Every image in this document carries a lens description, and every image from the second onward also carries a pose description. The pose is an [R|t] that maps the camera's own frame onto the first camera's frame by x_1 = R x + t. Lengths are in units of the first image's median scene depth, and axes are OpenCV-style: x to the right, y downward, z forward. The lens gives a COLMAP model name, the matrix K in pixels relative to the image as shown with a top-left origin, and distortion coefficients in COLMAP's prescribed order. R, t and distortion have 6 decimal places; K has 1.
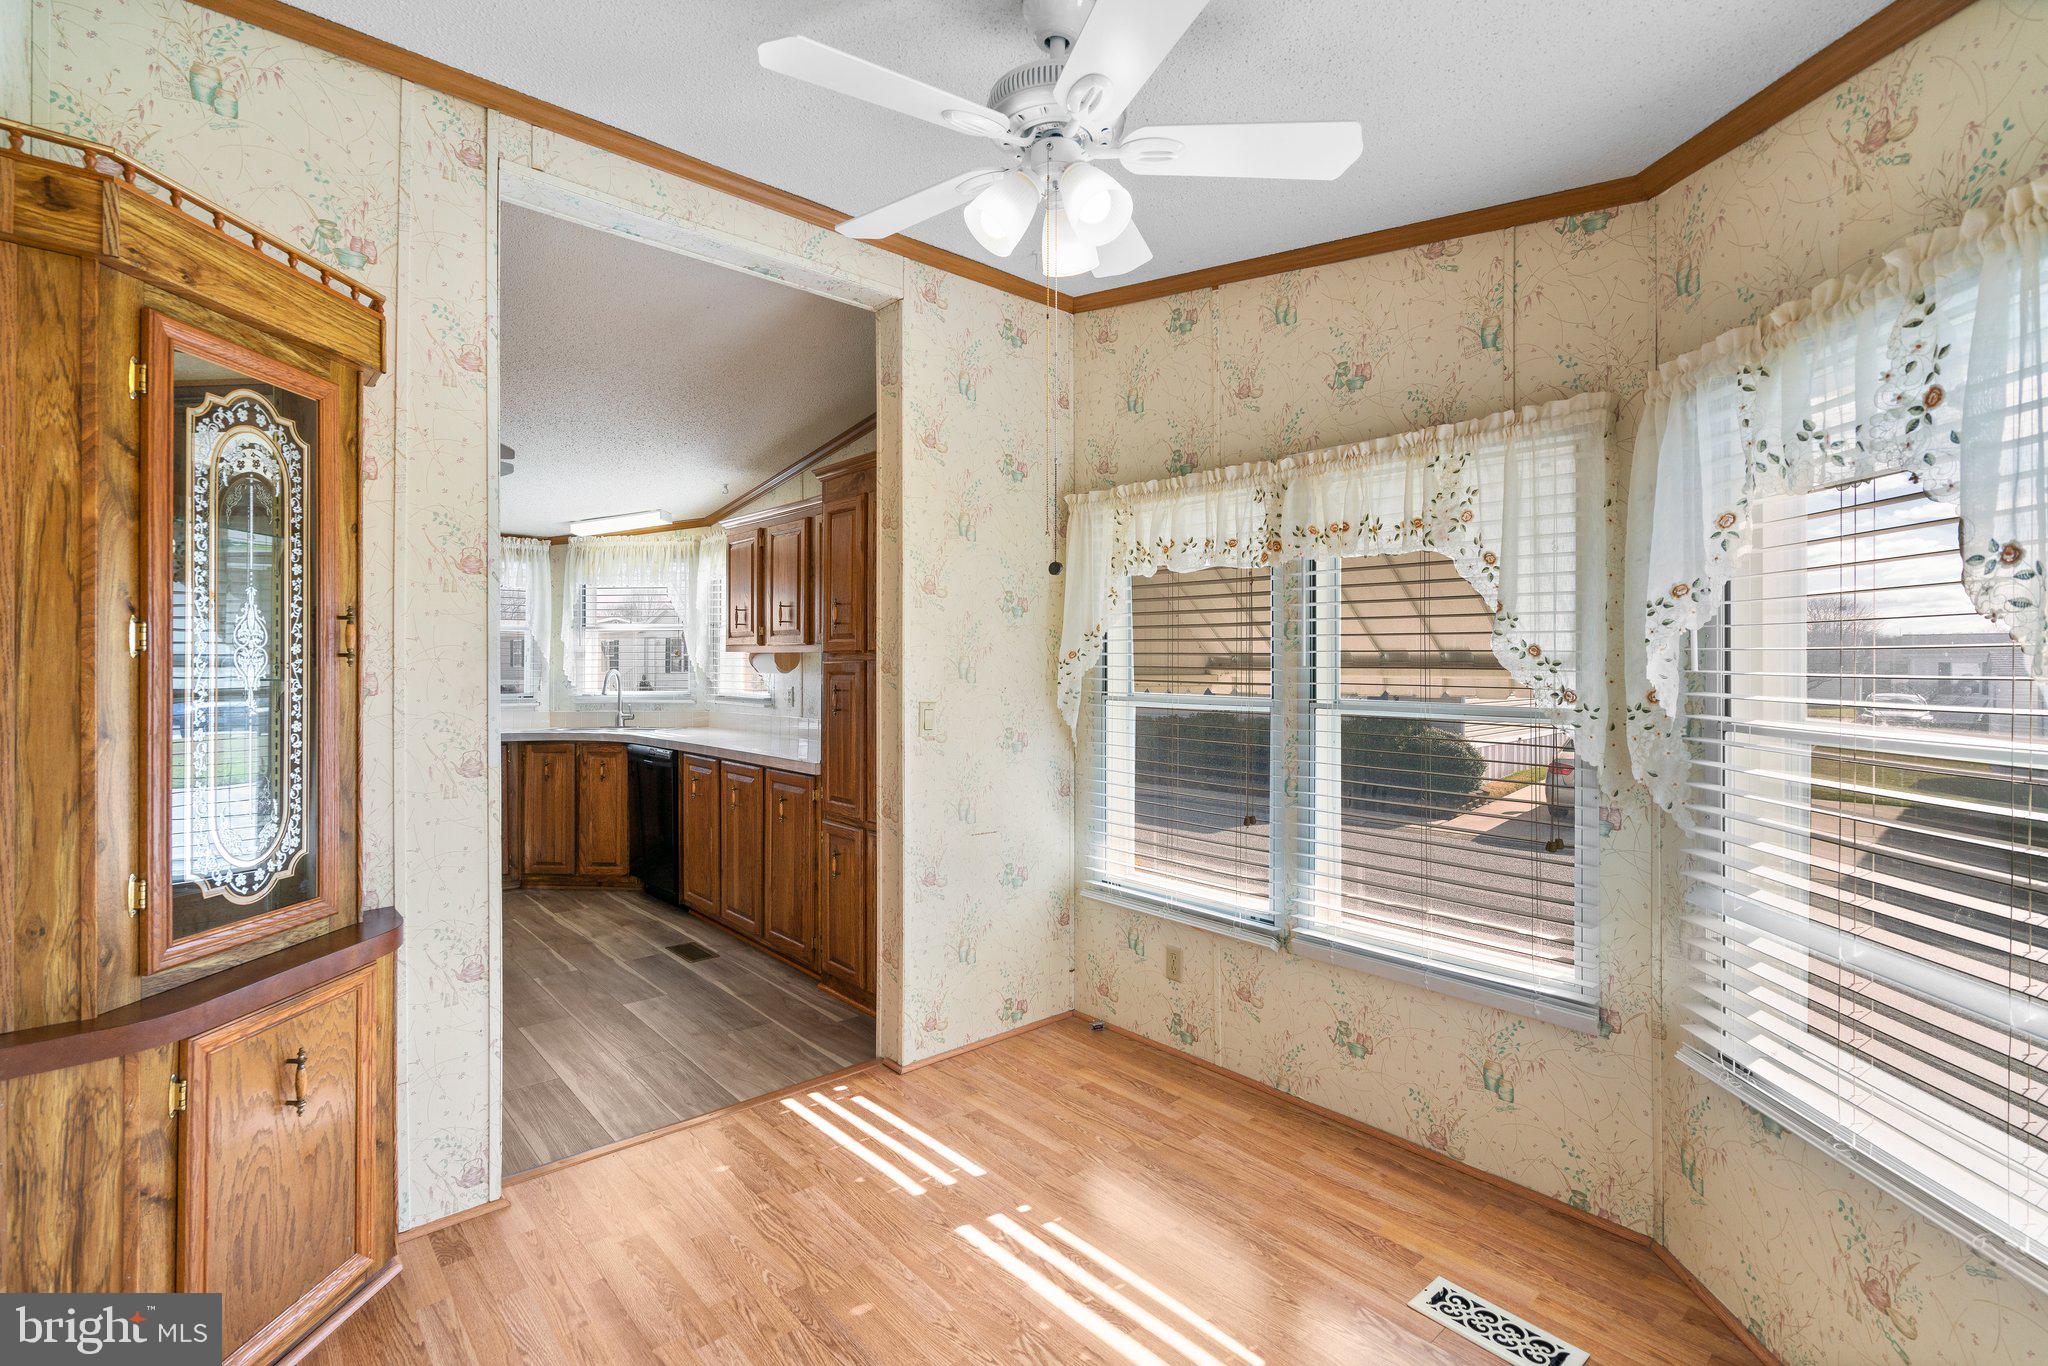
lens RADIAL K [[937.0, 0, 1006.1], [0, 937.0, 659.2], [0, 0, 1]] dist [-0.007981, 0.003455]
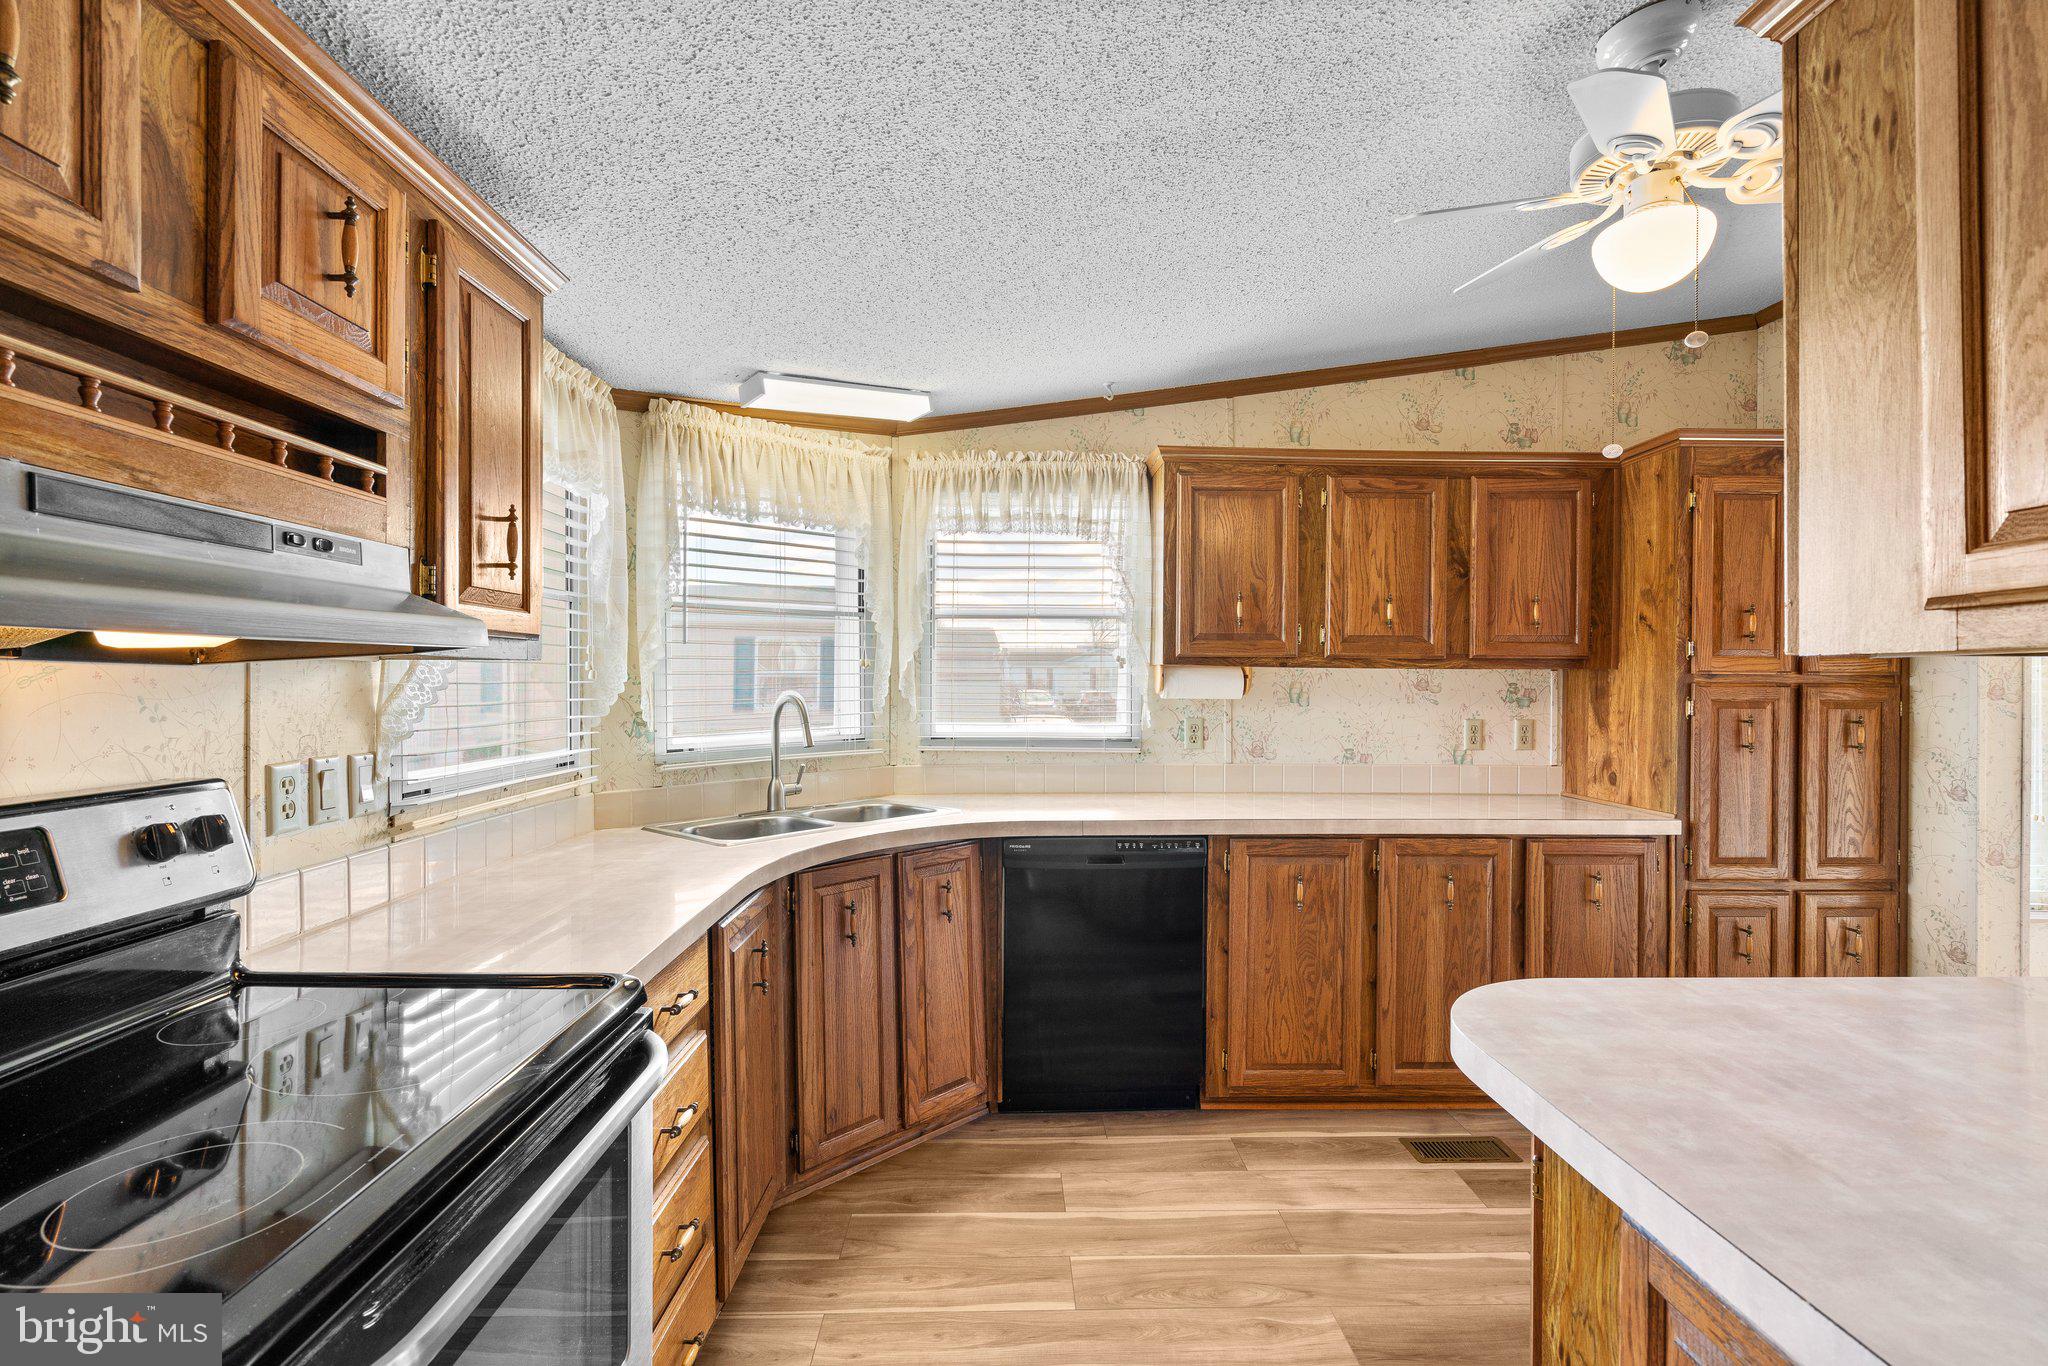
lens RADIAL K [[937.0, 0, 1022.1], [0, 937.0, 686.3], [0, 0, 1]] dist [-0.007981, 0.003455]
pose [[0.638667, -0.005613, 0.769462, -0.789092], [-0.007964, 0.999872, 0.013905, -0.001280], [-0.769442, -0.015009, 0.638541, 0.658531]]
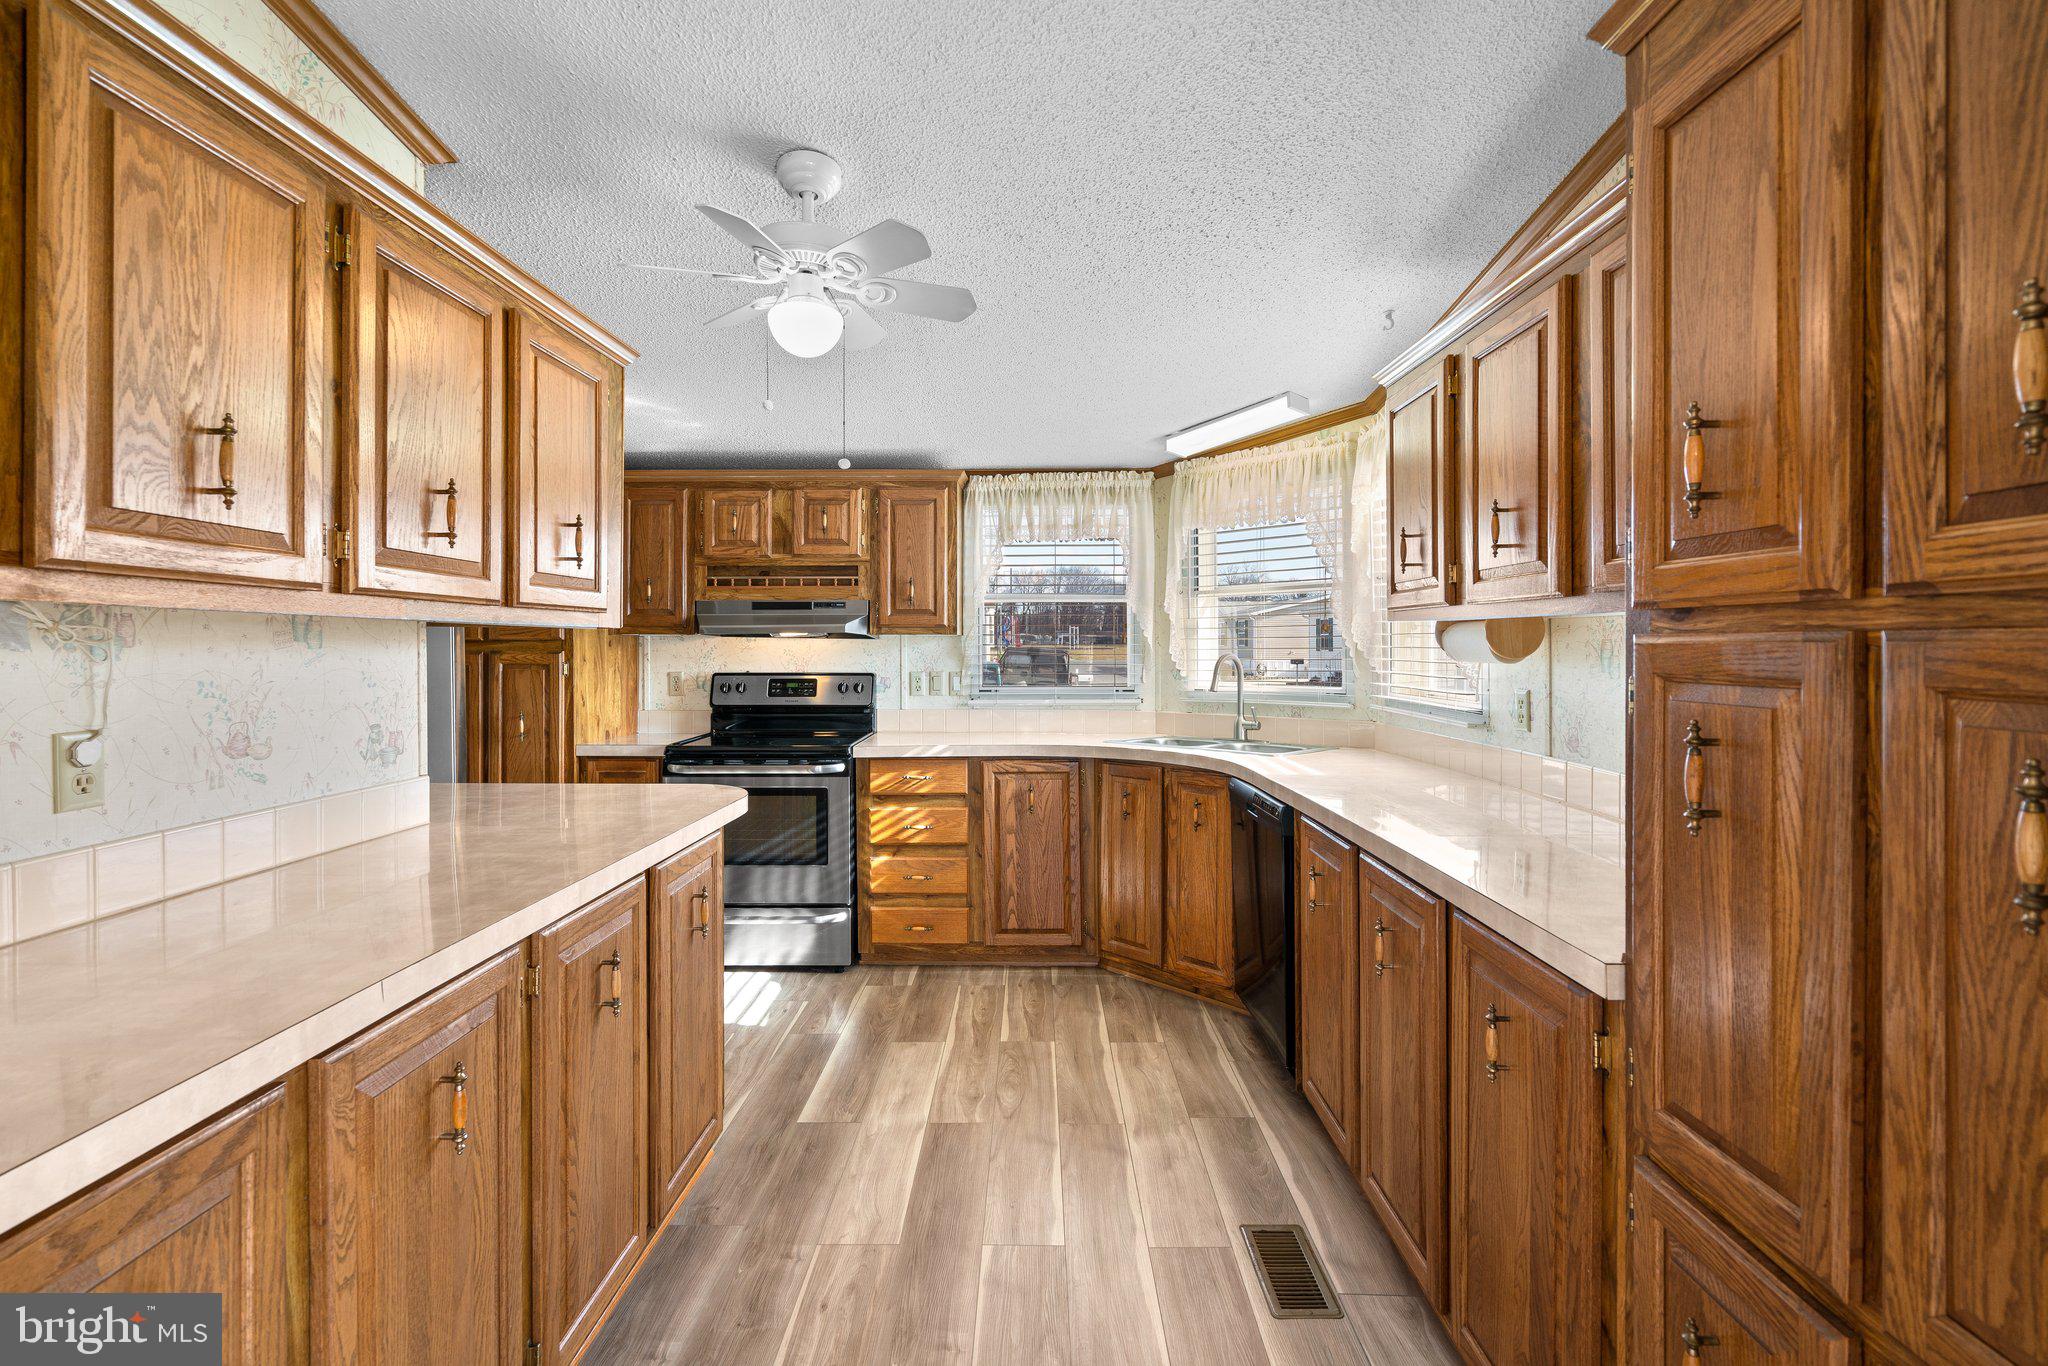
lens RADIAL K [[937.0, 0, 1024.6], [0, 937.0, 646.6], [0, 0, 1]] dist [-0.007981, 0.003455]
pose [[0.750225, -0.003956, -0.661171, -0.100918], [0.009984, 0.999936, 0.005345, 0.001520], [0.661108, -0.010611, 0.750216, 0.452477]]
